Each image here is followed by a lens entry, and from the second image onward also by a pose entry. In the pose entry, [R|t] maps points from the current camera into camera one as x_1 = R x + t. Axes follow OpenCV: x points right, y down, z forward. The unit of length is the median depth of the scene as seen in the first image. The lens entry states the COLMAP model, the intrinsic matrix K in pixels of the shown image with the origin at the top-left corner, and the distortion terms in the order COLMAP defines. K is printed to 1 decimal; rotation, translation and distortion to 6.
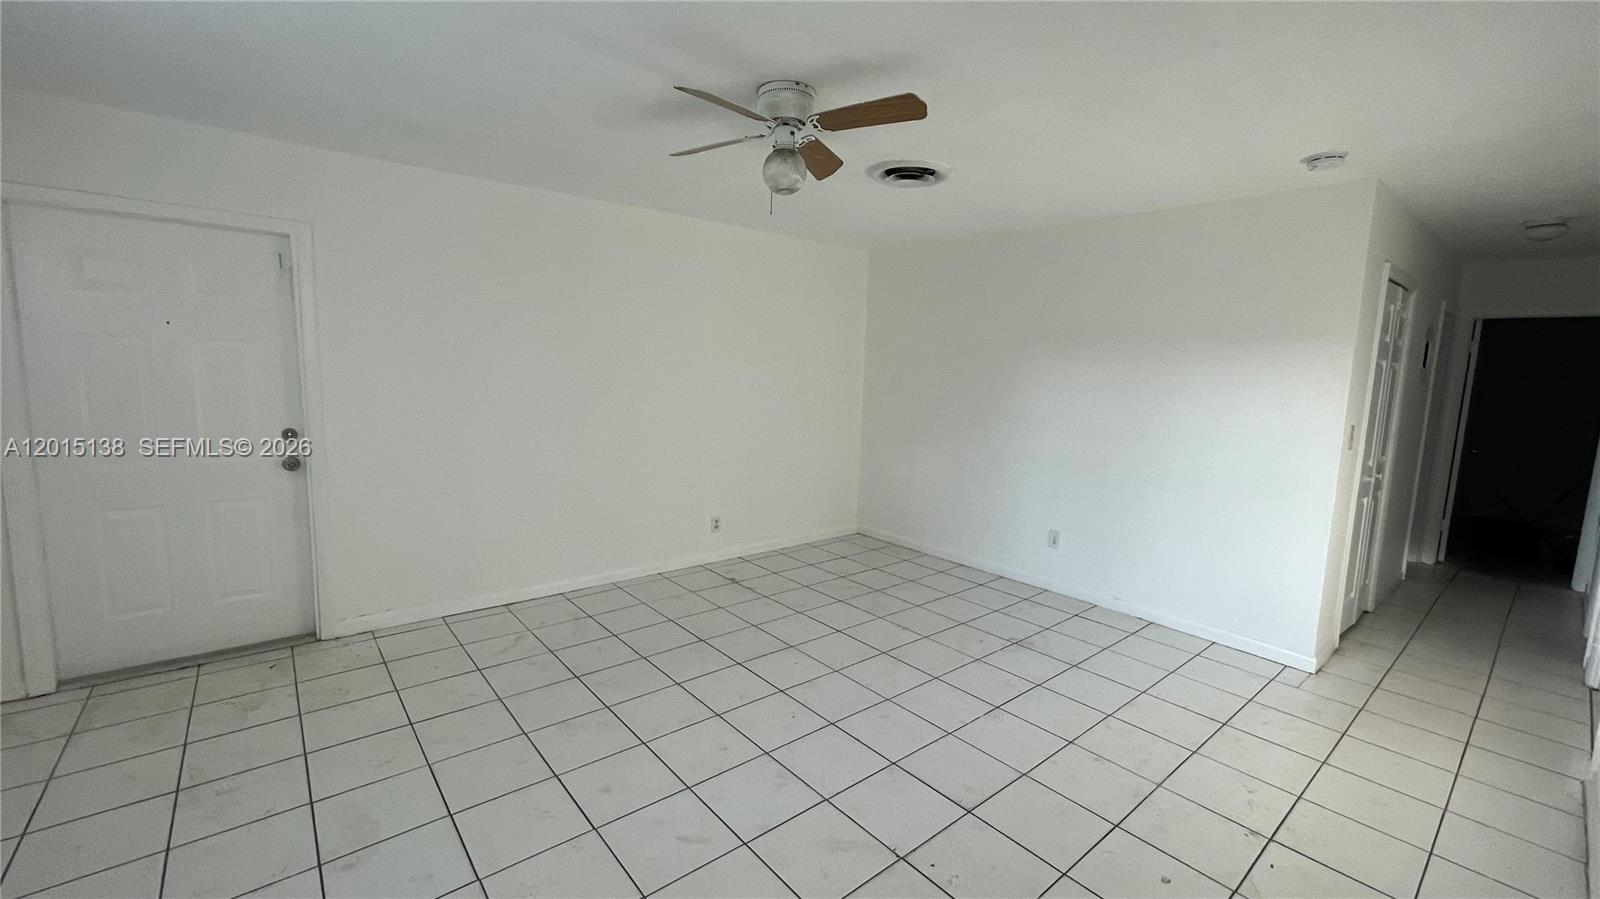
lens RADIAL K [[652.8, 0, 800.0], [0, 652.8, 449.5], [0, 0, 1]] dist [0.000077, -0.000051]
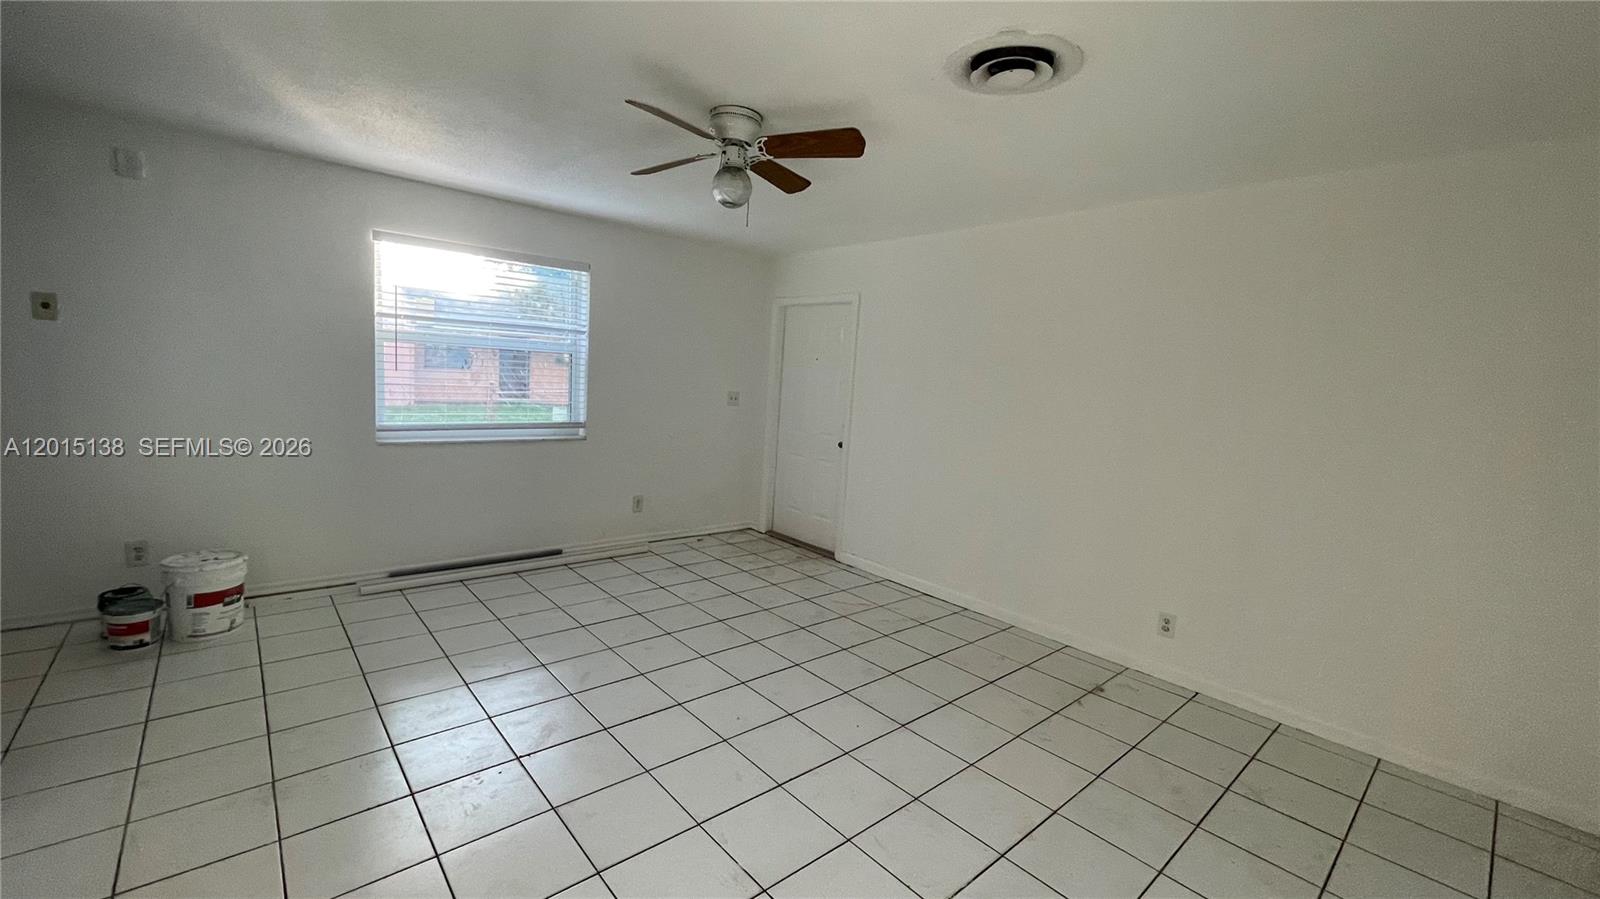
lens RADIAL K [[647.1, 0, 797.1], [0, 647.1, 448.2], [0, 0, 1]] dist [0.001140, -0.000074]
pose [[0.029722, 0.091722, -0.995341, 0.662290], [-0.188081, 0.978507, 0.084555, -0.068286], [0.981704, 0.184691, 0.046334, 0.682879]]
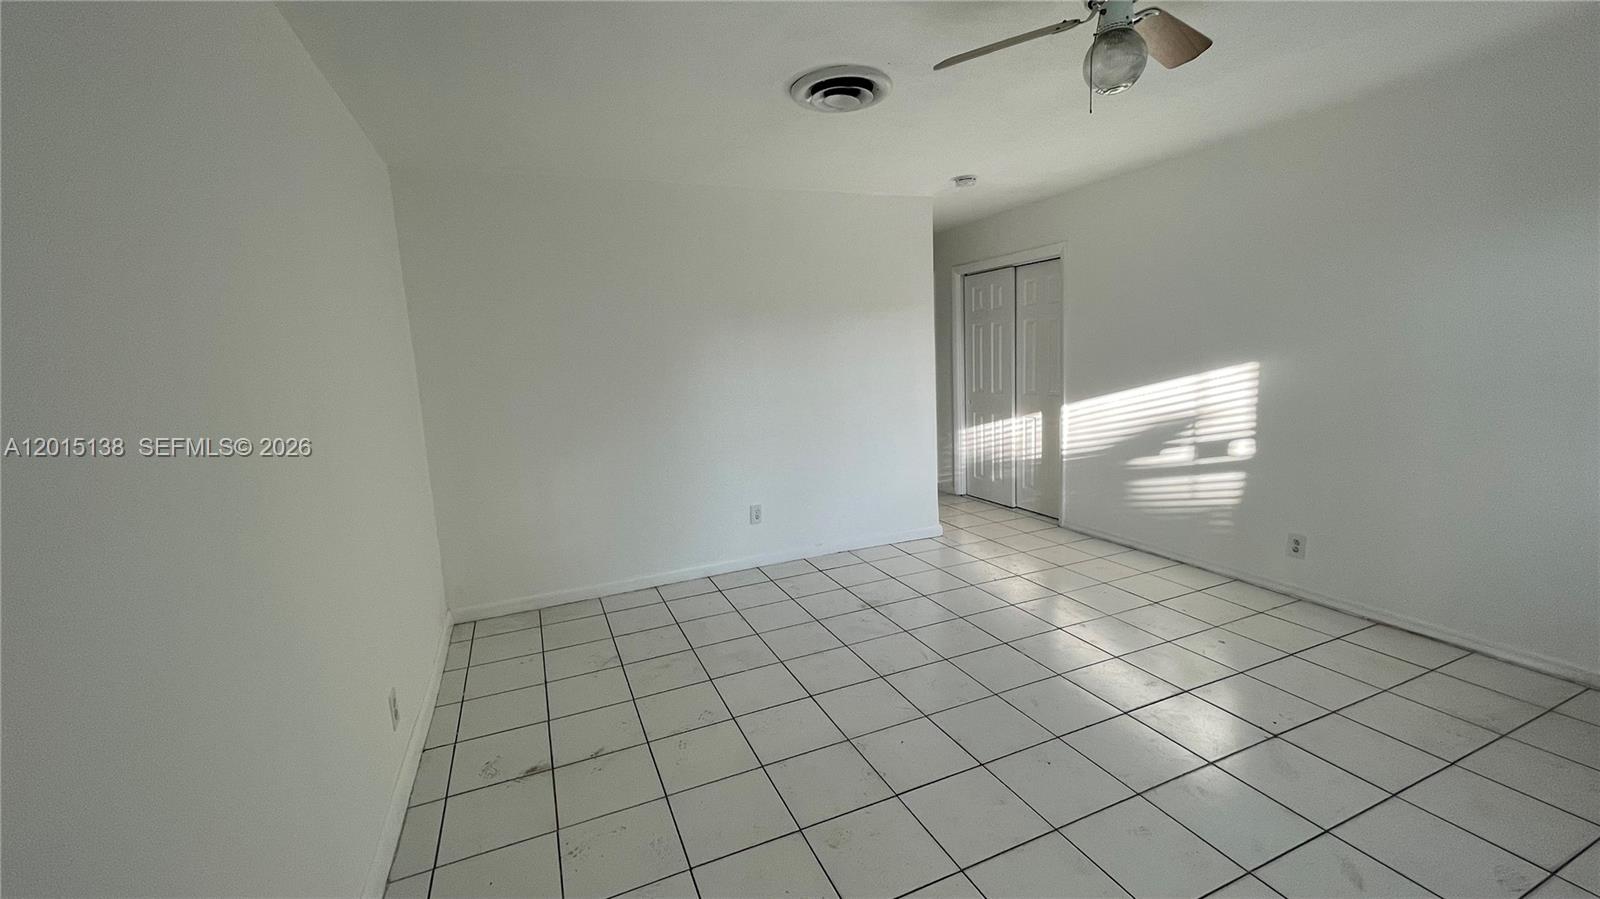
lens RADIAL K [[645.5, 0, 804.1], [0, 645.5, 442.3], [0, 0, 1]] dist [-0.000271, -0.000272]
pose [[0.280879, -0.182485, 0.942235, -0.549069], [0.179385, 0.974438, 0.135248, -0.098222], [-0.942830, 0.131035, 0.306434, 0.703112]]
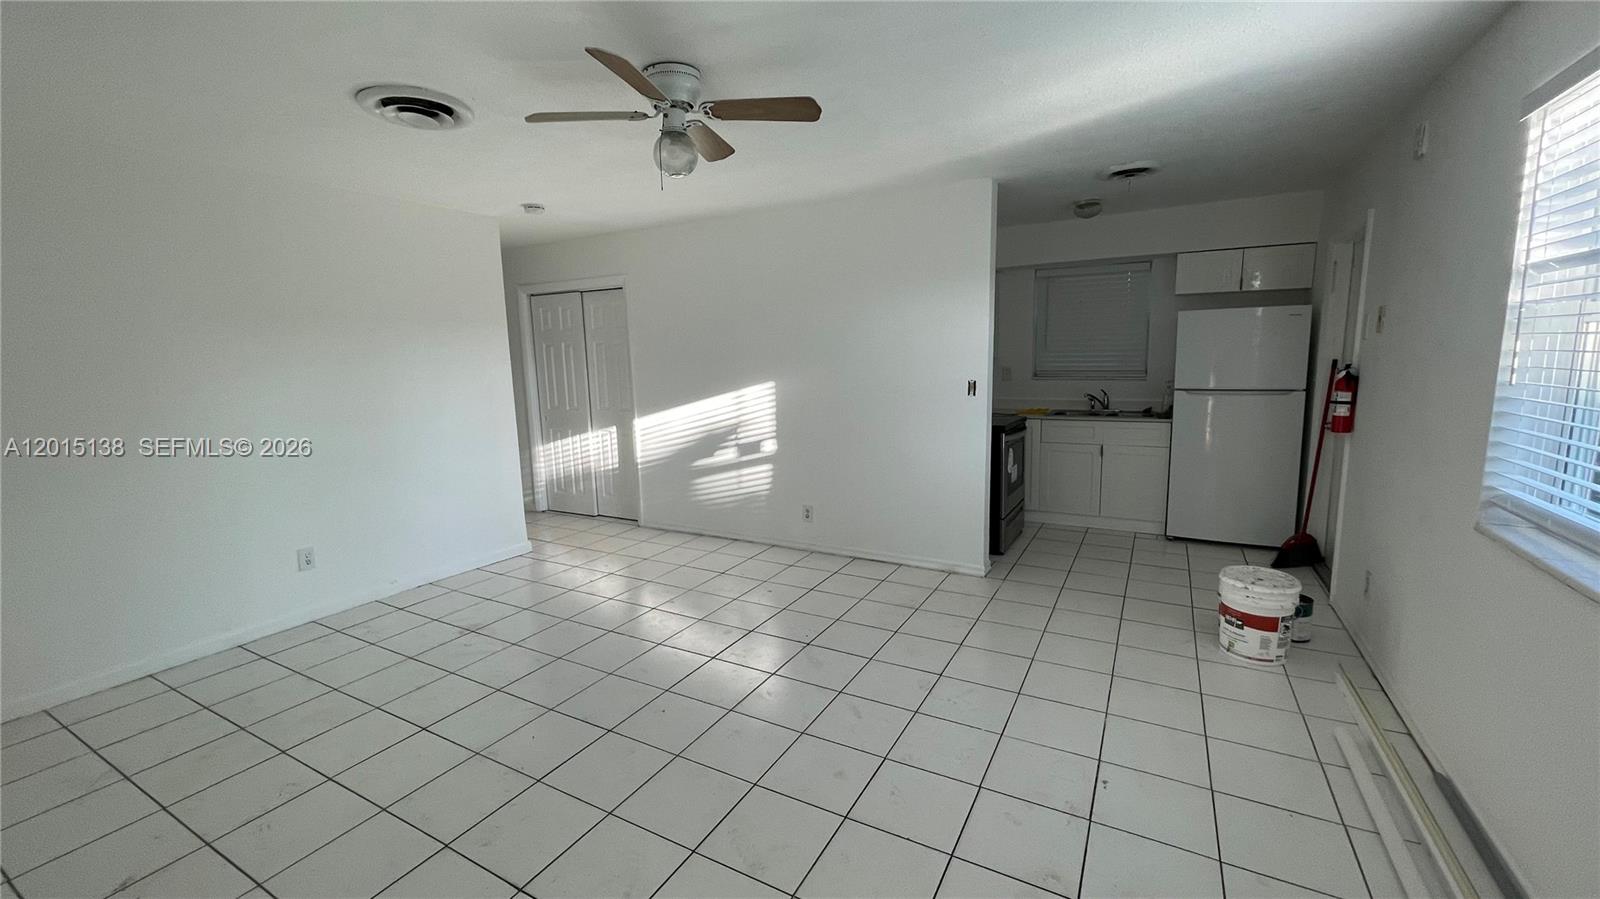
lens RADIAL K [[642.8, 0, 795.4], [0, 642.8, 445.5], [0, 0, 1]] dist [0.001065, 0.000074]
pose [[-0.359178, -0.160284, 0.919402, -0.642921], [0.131996, 0.966514, 0.220063, -0.115416], [-0.923888, 0.200399, -0.325994, 0.748381]]
